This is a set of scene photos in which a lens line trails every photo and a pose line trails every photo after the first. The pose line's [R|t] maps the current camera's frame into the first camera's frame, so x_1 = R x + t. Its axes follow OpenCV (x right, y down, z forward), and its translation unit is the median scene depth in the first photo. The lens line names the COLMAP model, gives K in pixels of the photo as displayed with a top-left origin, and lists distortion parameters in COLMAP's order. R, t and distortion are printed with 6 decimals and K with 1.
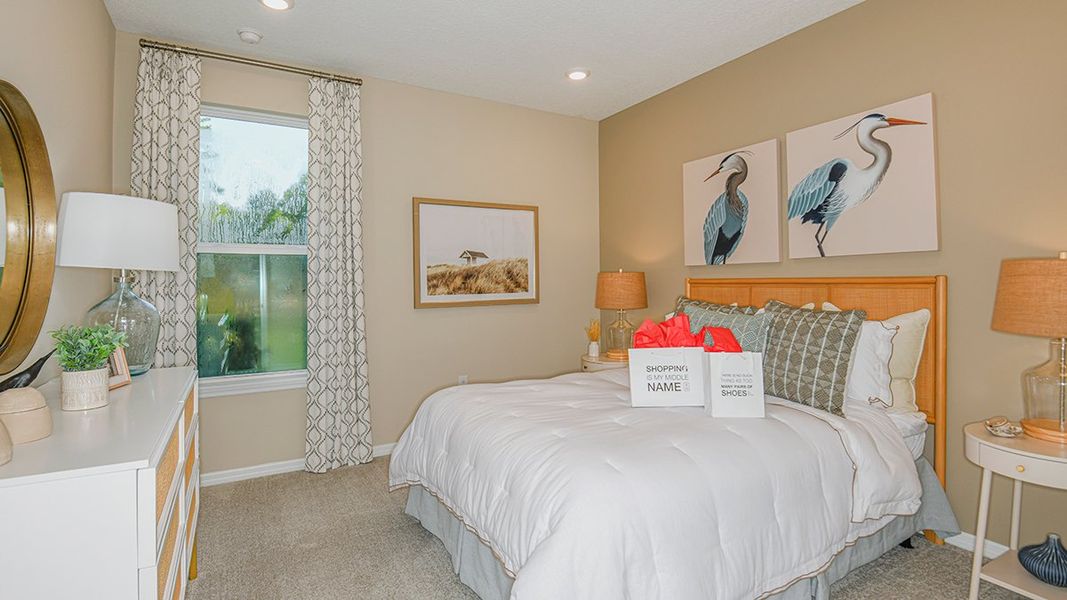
lens RADIAL K [[507.8, 0, 532.2], [0, 507.8, 295.0], [0, 0, 1]] dist [-0.001881, -0.000918]
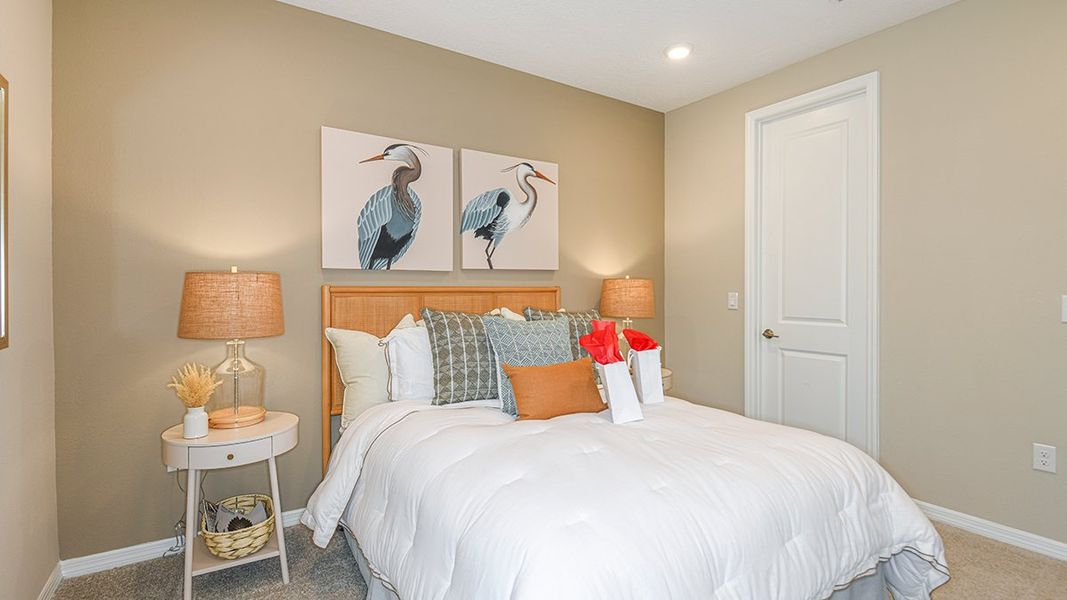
lens RADIAL K [[507.8, 0, 537.8], [0, 507.8, 297.8], [0, 0, 1]] dist [-0.001881, -0.000918]
pose [[-0.087342, -0.009550, 0.996133, -0.562347], [0.024701, 0.999626, 0.011749, -0.020353], [-0.995872, 0.025631, -0.087074, 0.957547]]
